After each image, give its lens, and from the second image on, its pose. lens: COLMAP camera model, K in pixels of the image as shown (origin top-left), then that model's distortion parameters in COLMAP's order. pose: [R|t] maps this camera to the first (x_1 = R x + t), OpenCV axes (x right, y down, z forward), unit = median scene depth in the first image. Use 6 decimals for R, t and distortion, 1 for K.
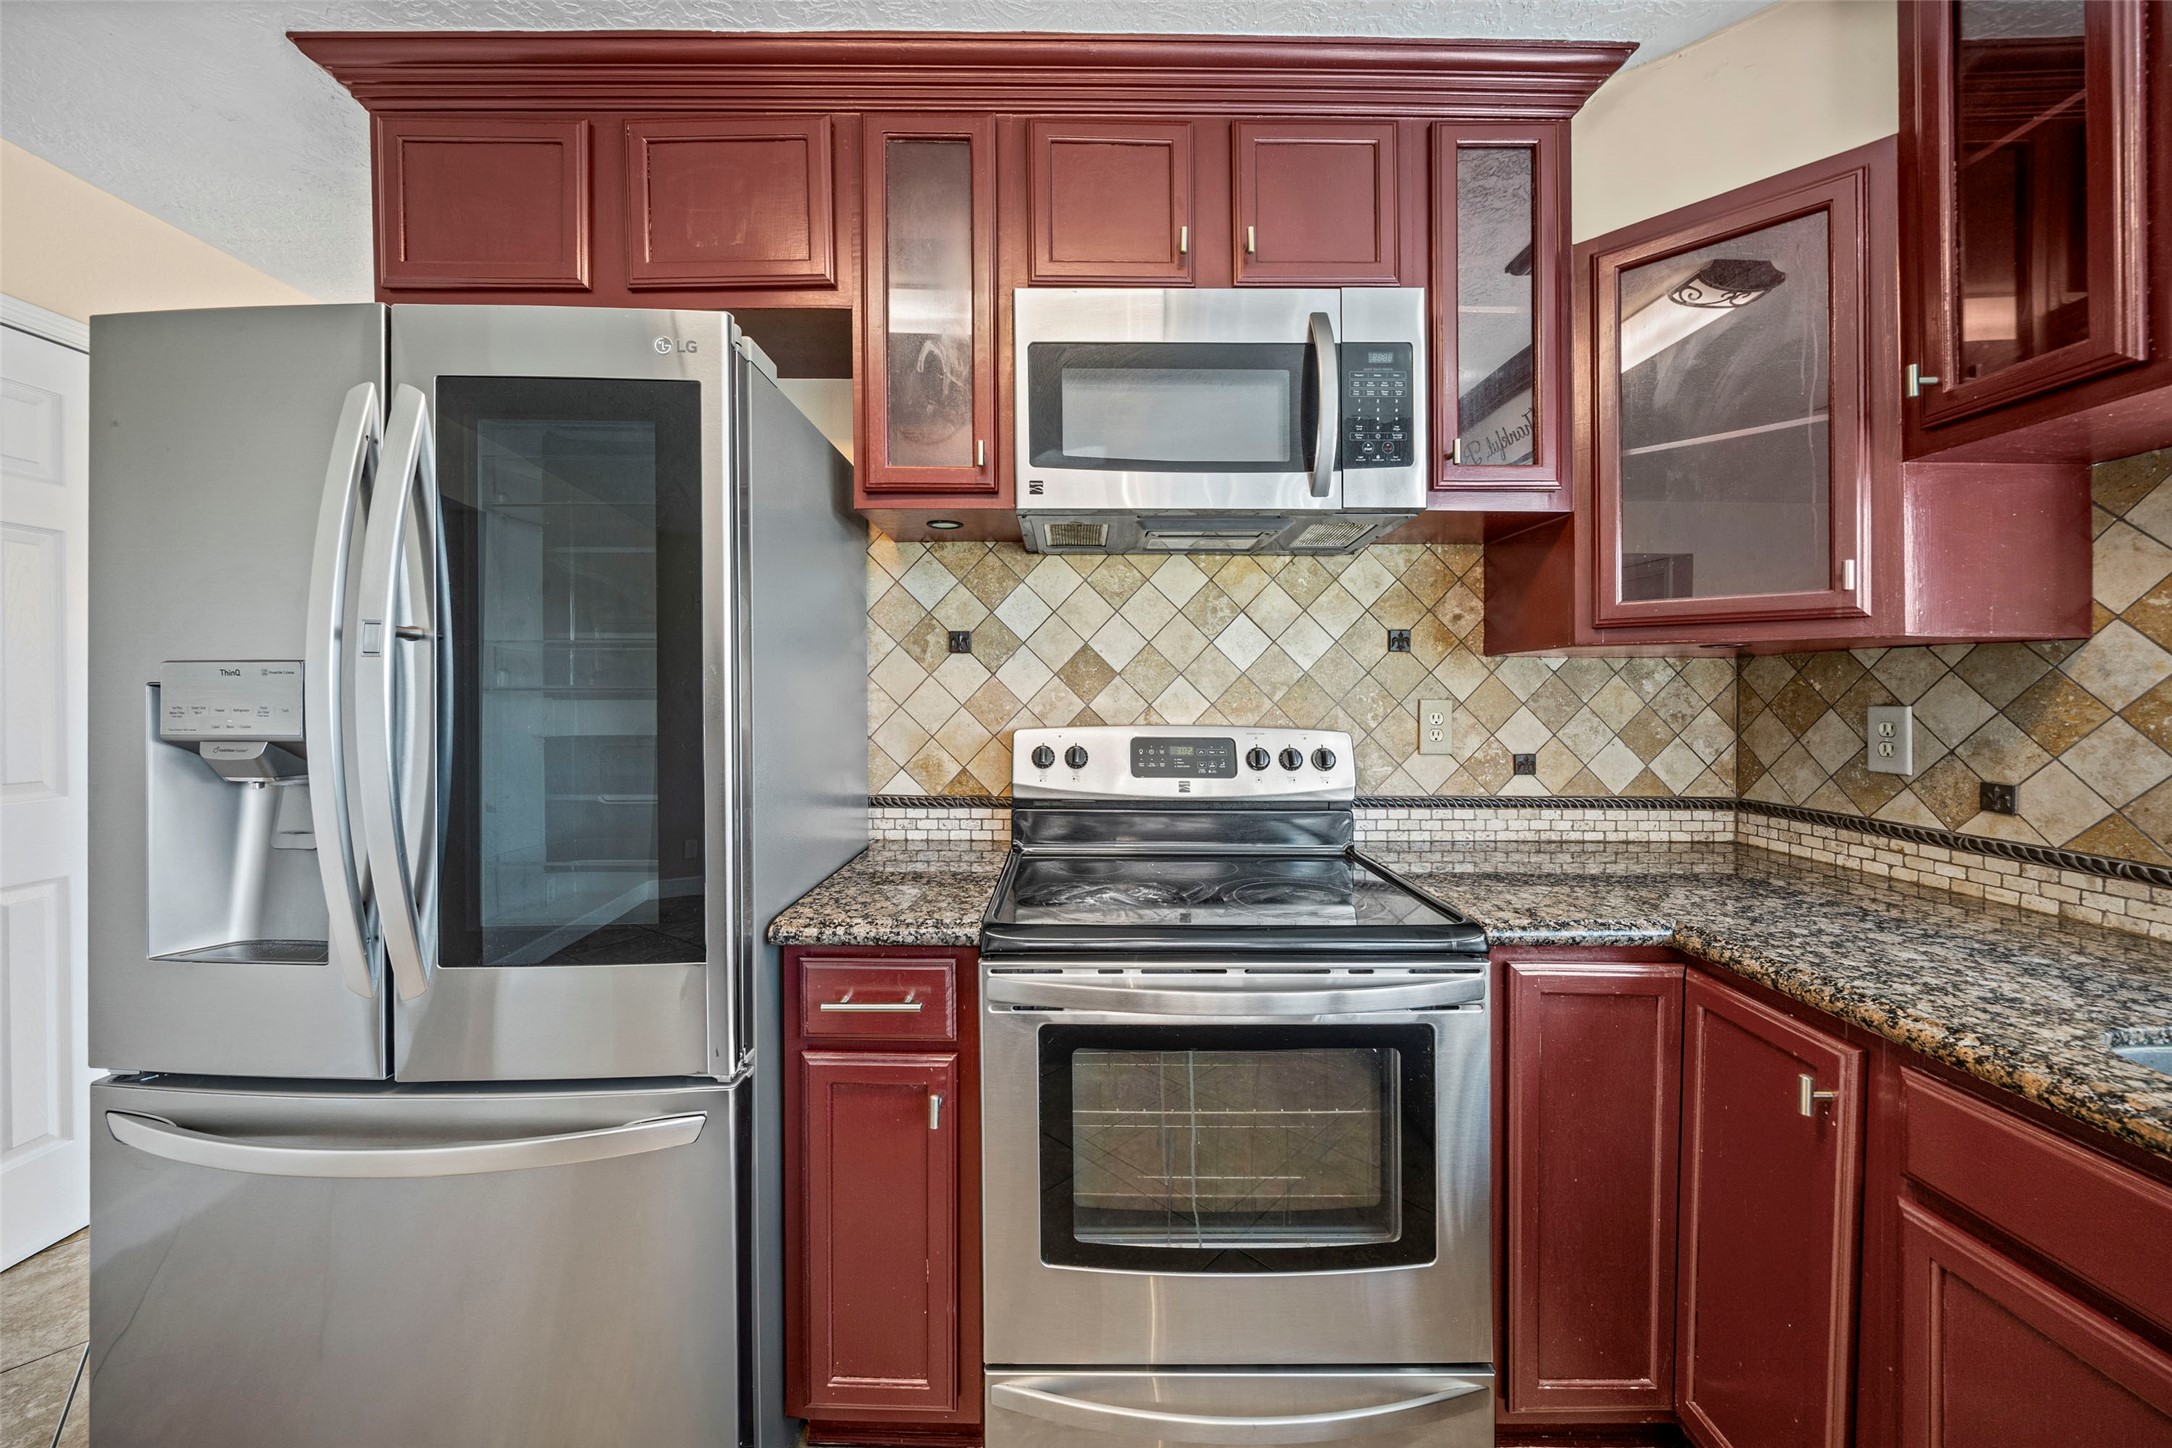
lens RADIAL K [[775.1, 0, 1075.0], [0, 775.1, 686.1], [0, 0, 1]] dist [-0.006514, 0.000173]
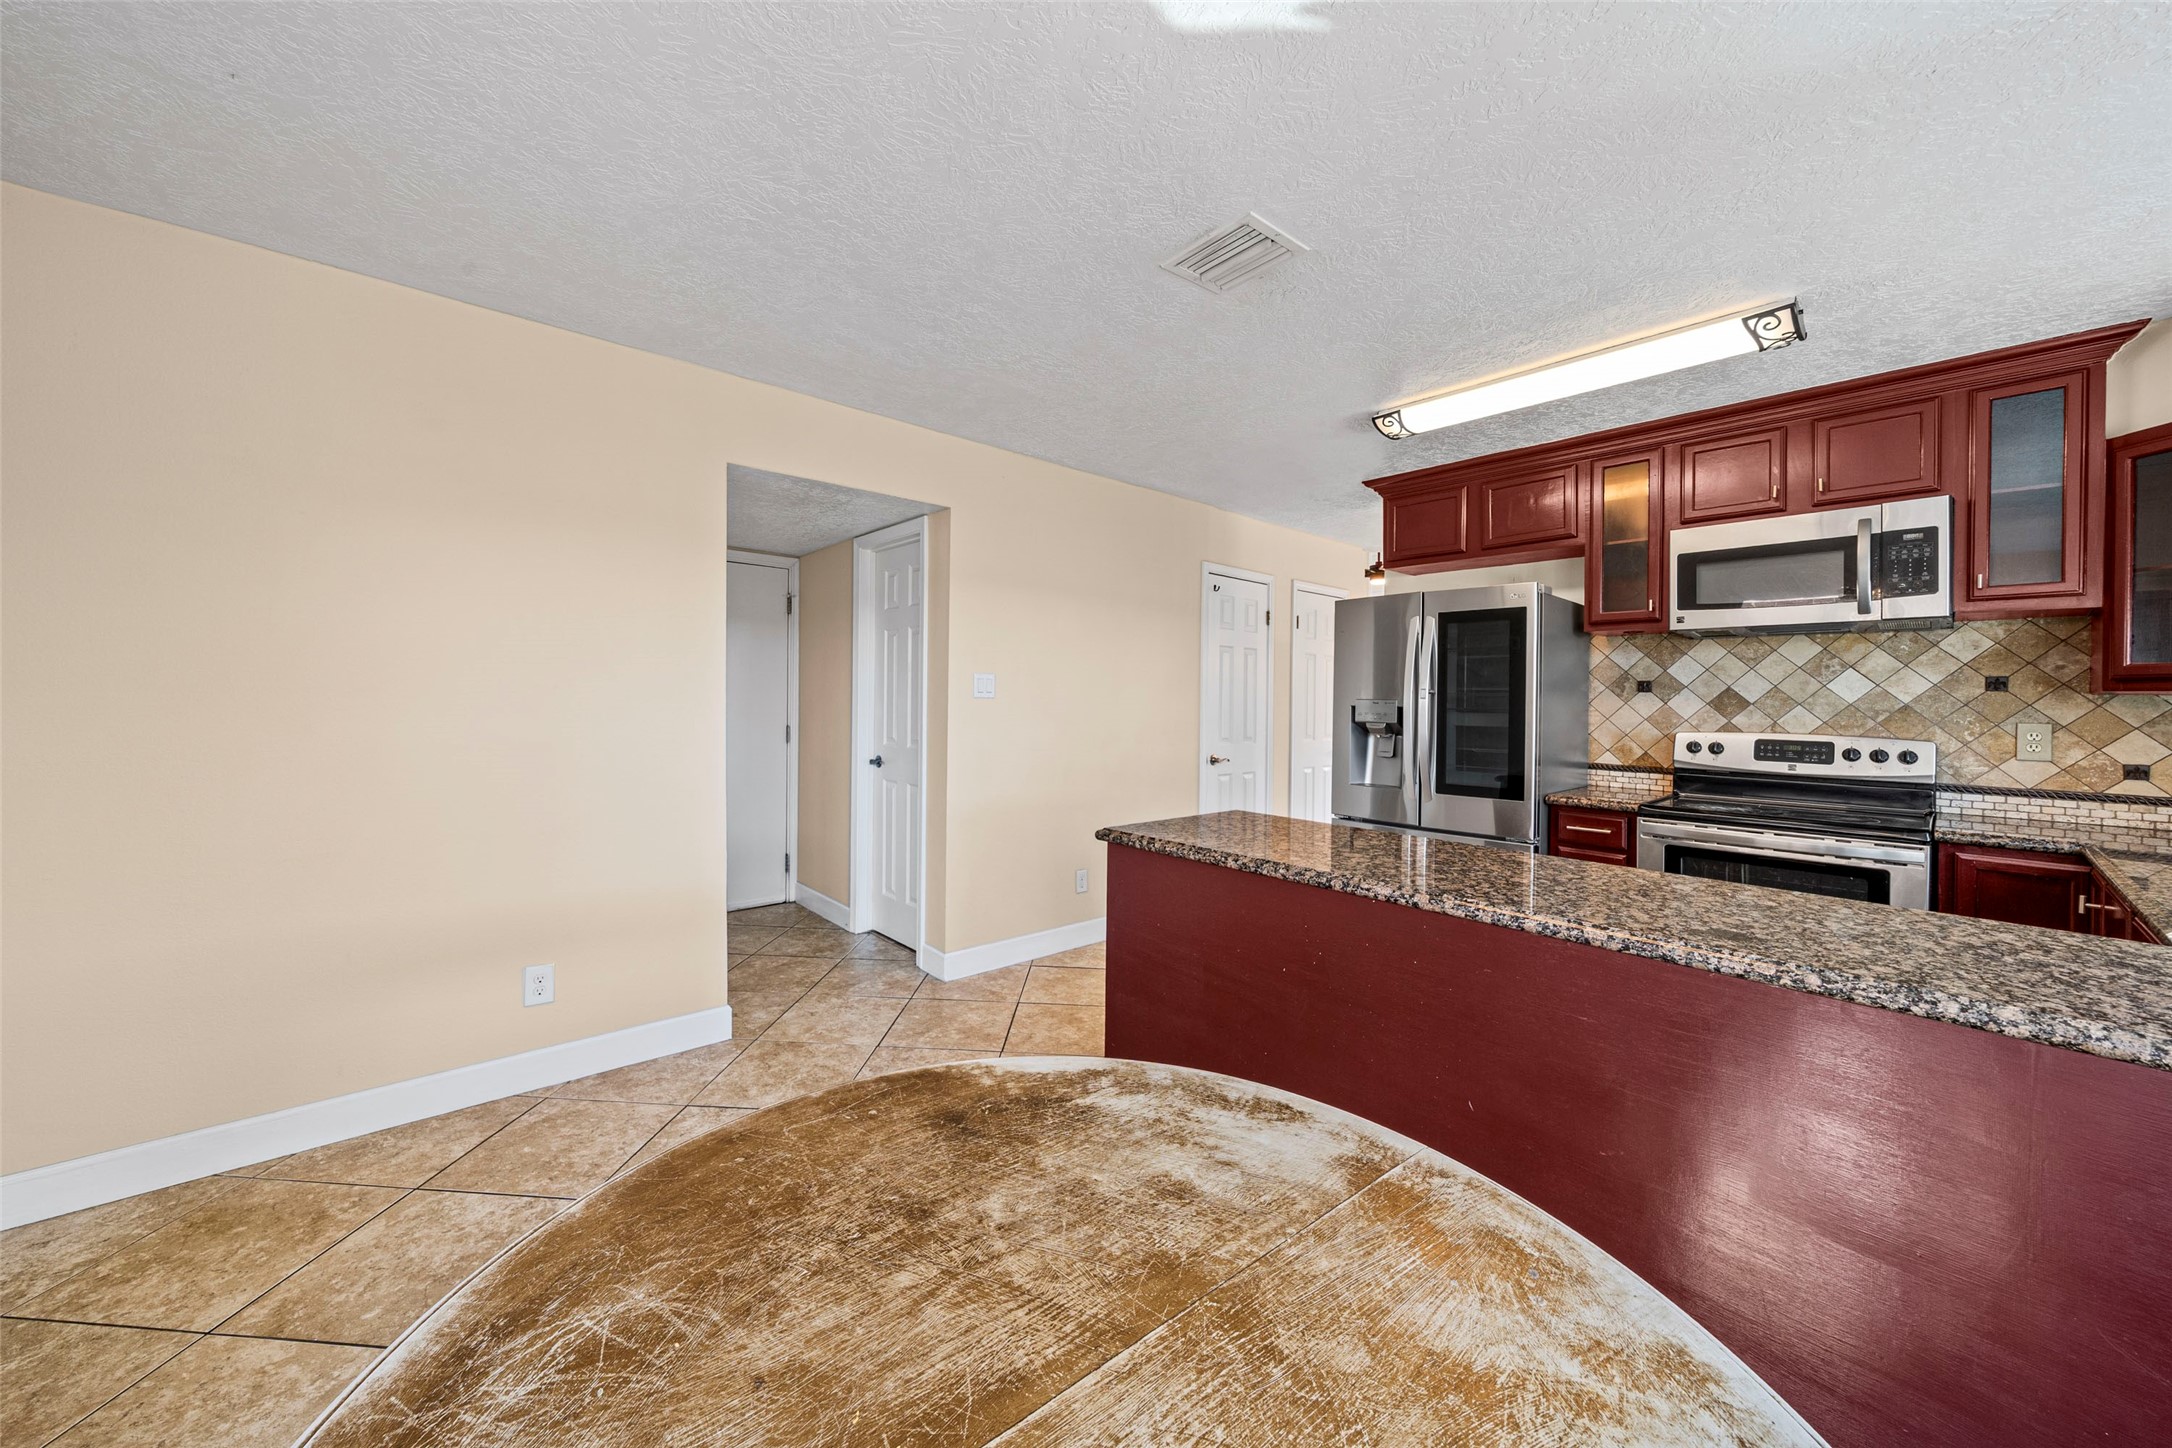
lens RADIAL K [[775.1, 0, 1065.0], [0, 775.1, 712.9], [0, 0, 1]] dist [-0.006514, 0.000173]
pose [[0.658218, 0.019589, -0.752572, 0.369836], [-0.007191, 0.999779, 0.019734, -0.019624], [0.752793, -0.007578, 0.658214, -1.430661]]
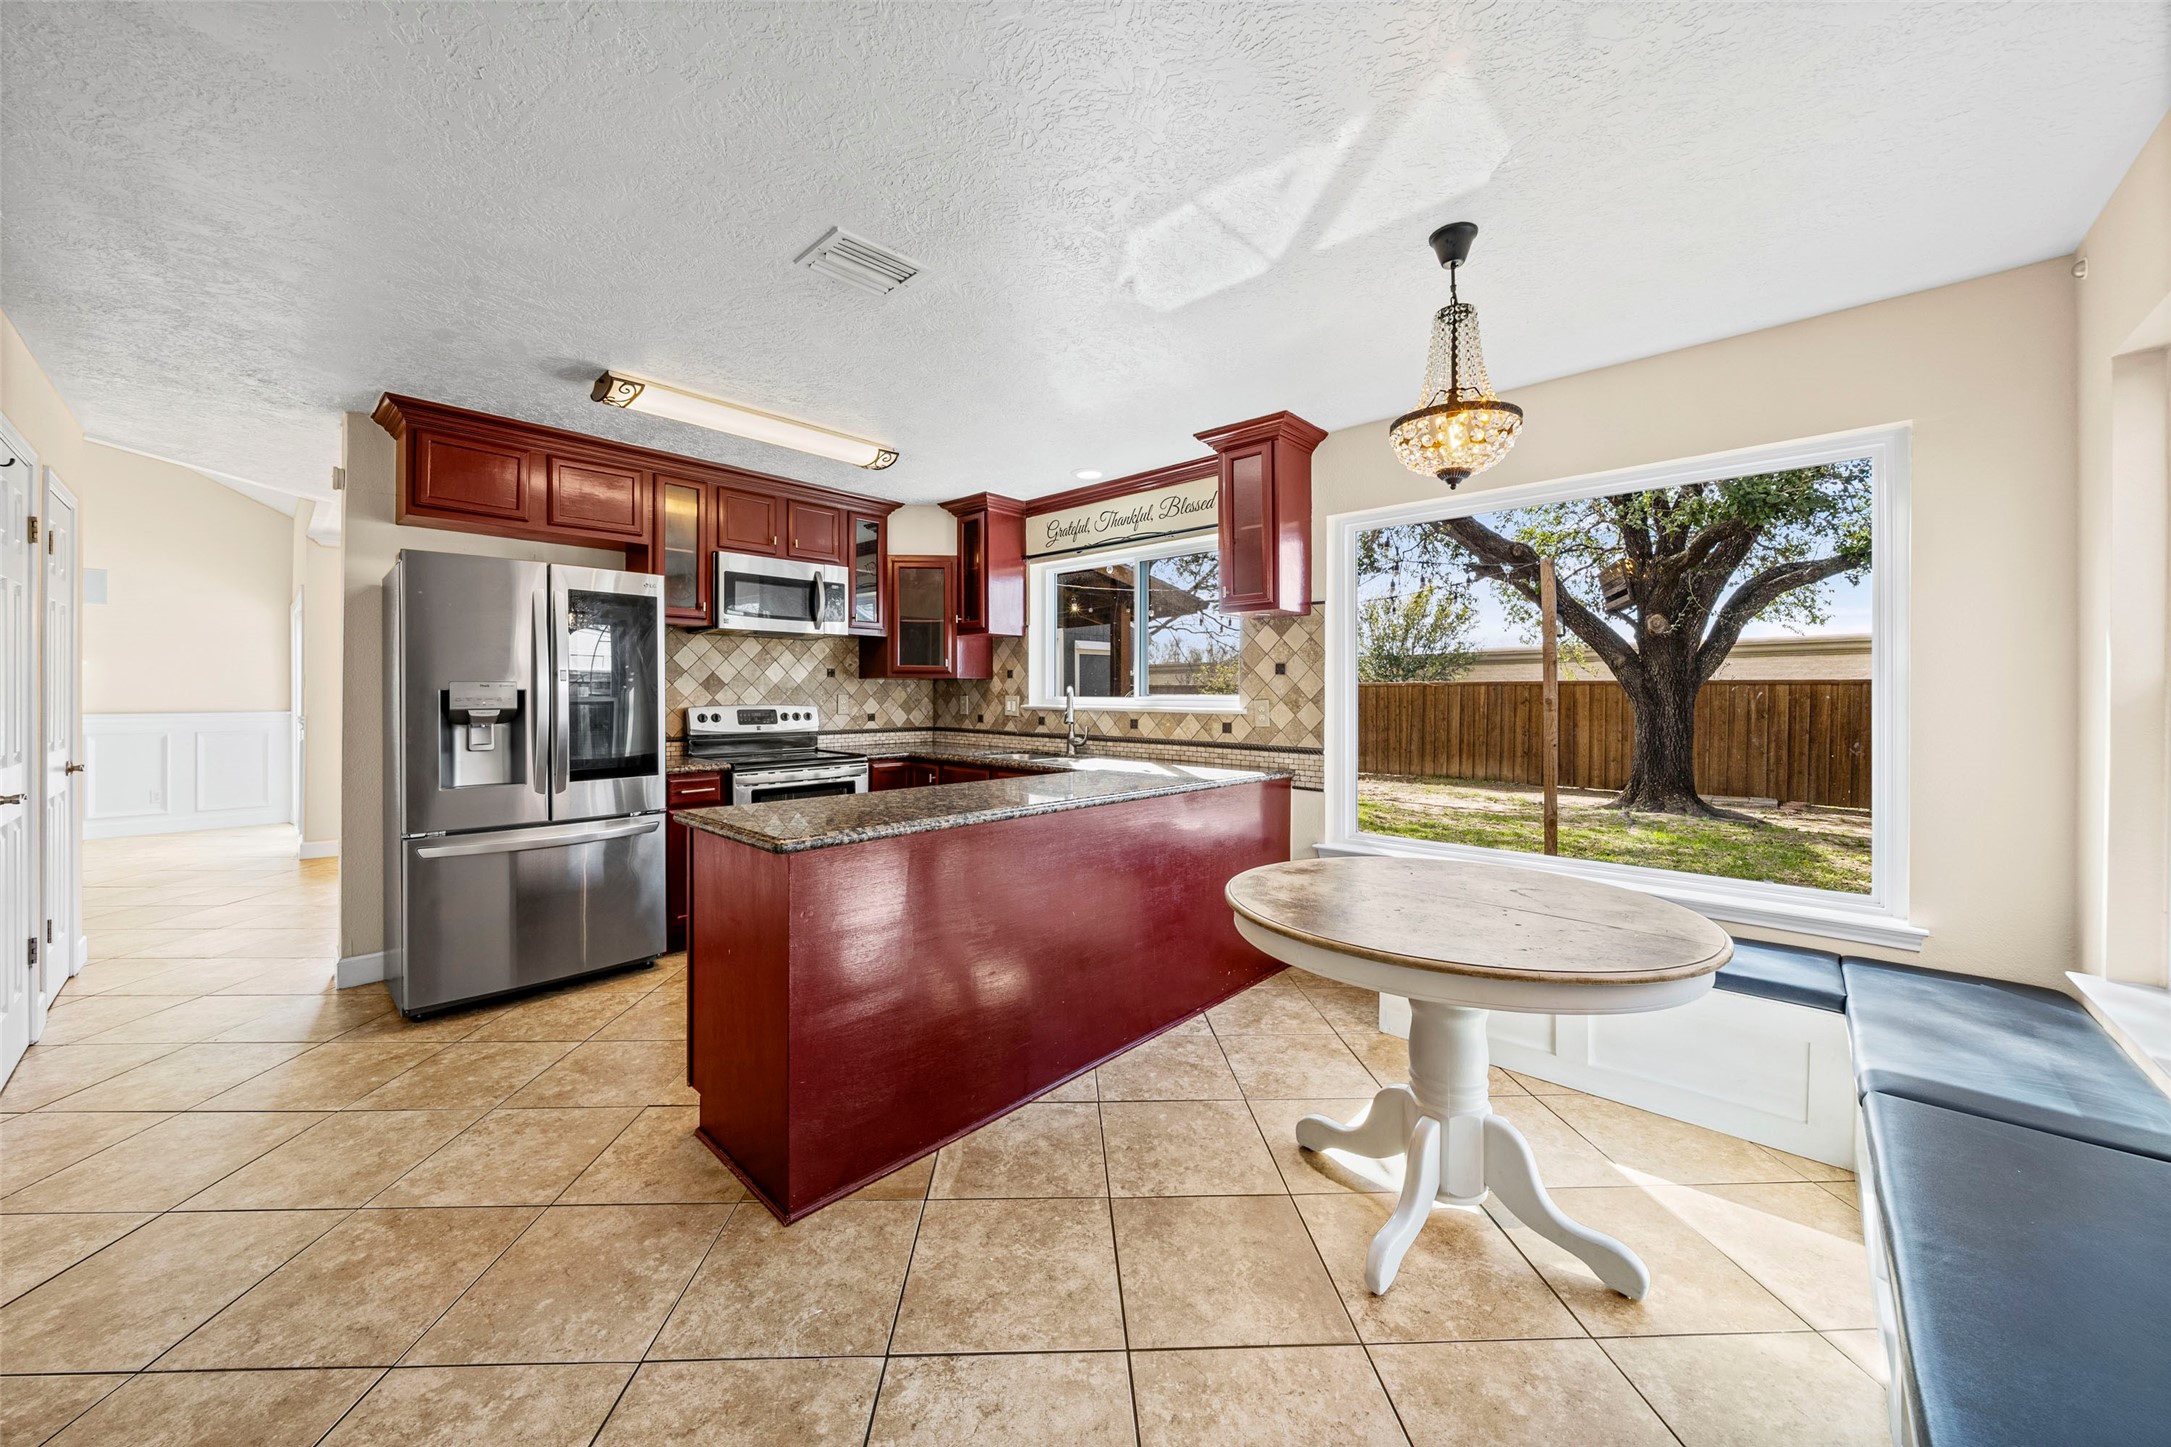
lens RADIAL K [[774.8, 0, 1070.8], [0, 774.8, 692.4], [0, 0, 1]] dist [-0.006514, 0.000173]
pose [[0.690231, -0.001933, 0.723587, -1.017008], [-0.003310, 0.999978, 0.005829, -0.009745], [-0.723582, -0.006419, 0.690209, -1.560824]]
